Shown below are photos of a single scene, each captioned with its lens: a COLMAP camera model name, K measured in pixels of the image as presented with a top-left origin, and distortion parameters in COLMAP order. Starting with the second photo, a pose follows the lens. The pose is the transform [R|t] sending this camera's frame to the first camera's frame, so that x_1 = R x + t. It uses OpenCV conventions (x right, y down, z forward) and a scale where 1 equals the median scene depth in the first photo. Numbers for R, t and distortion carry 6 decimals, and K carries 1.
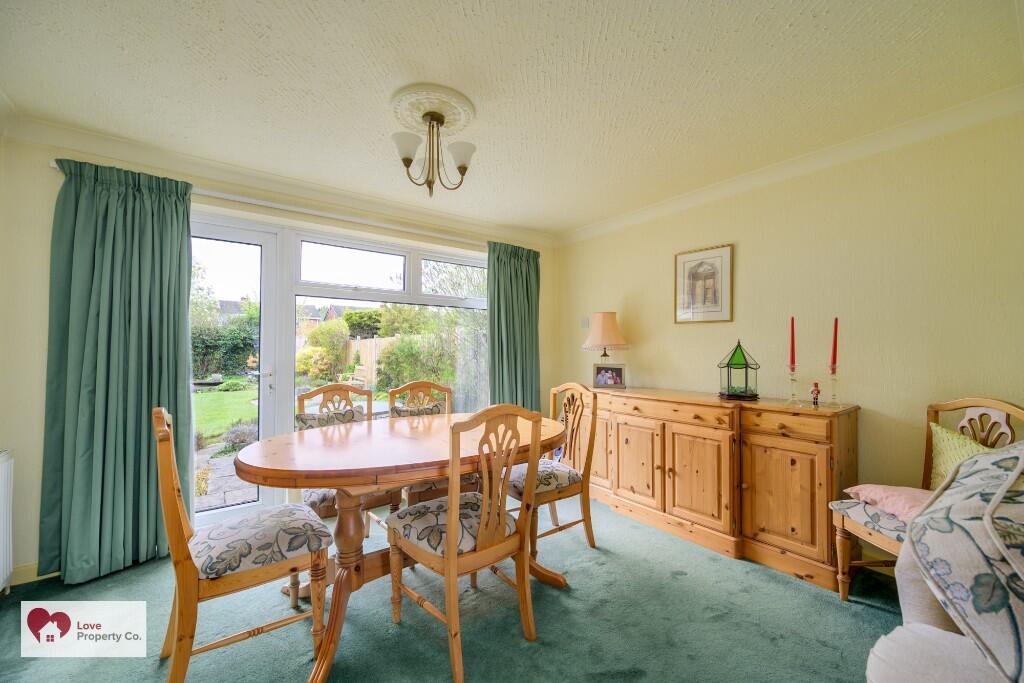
lens RADIAL K [[404.9, 0, 515.8], [0, 404.9, 343.1], [0, 0, 1]] dist [-0.002889, -0.000670]
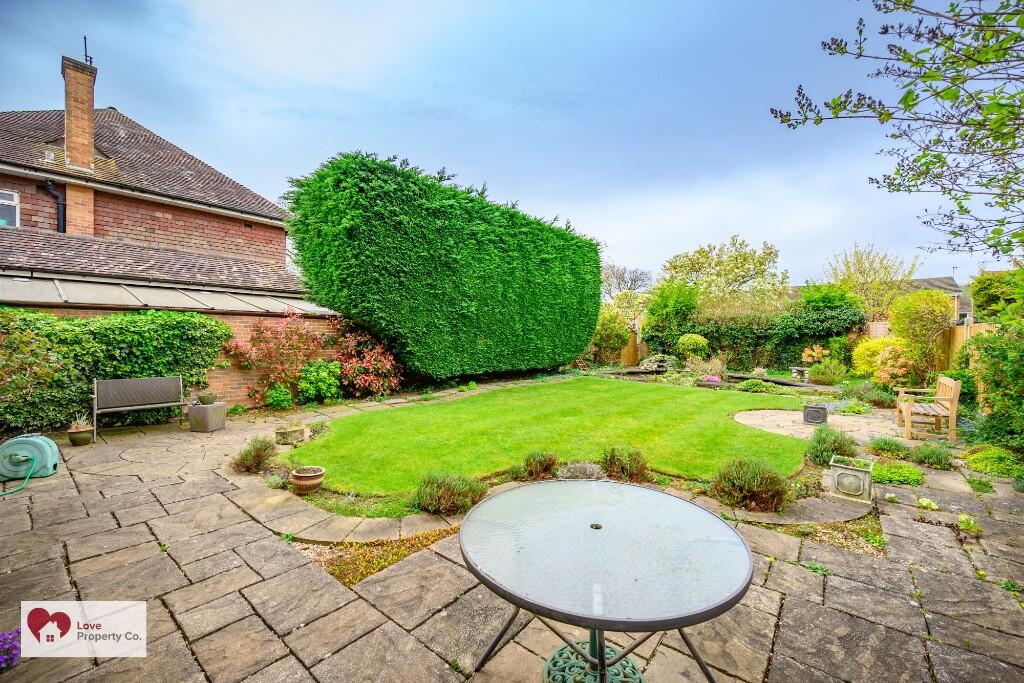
lens RADIAL K [[404.9, 0, 515.3], [0, 404.9, 340.1], [0, 0, 1]] dist [-0.002889, -0.000670]
pose [[0.251626, 0.008931, -0.967783, -0.027550], [0.009156, 0.999891, 0.011608, 0.000383], [0.967781, -0.011782, 0.251517, 0.247225]]
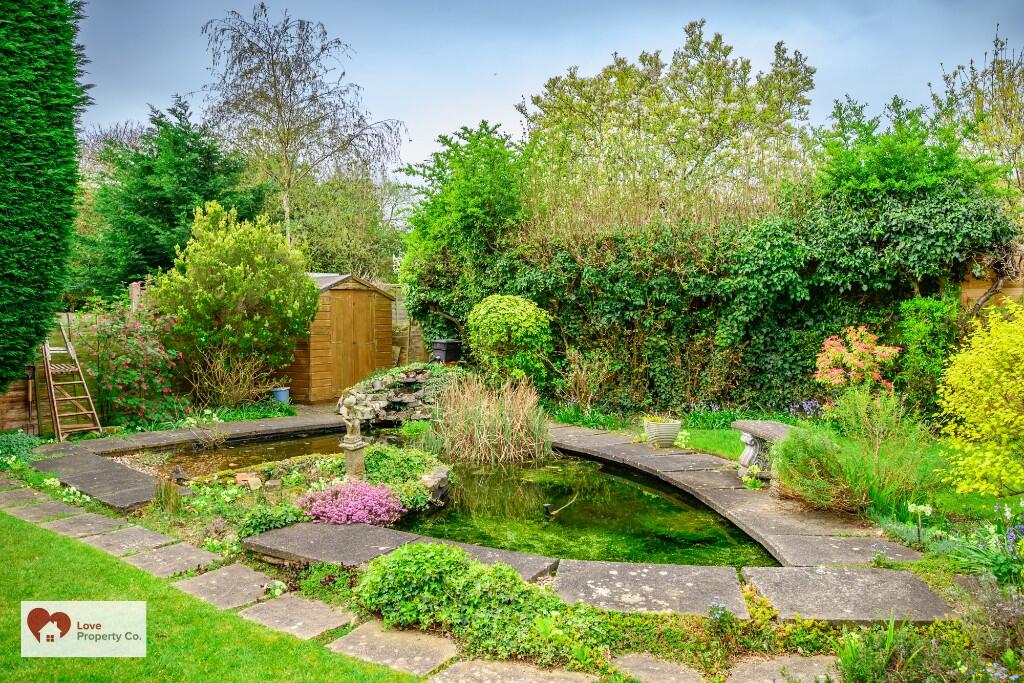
lens RADIAL K [[771.6, 0, 512.6], [0, 771.6, 342.6], [0, 0, 1]] dist [-0.007736, -0.002644]
pose [[0.371319, 0.042028, -0.927554, -0.322413], [0.028456, 0.997991, 0.056611, 0.003617], [0.928069, -0.047415, 0.369377, 0.686366]]
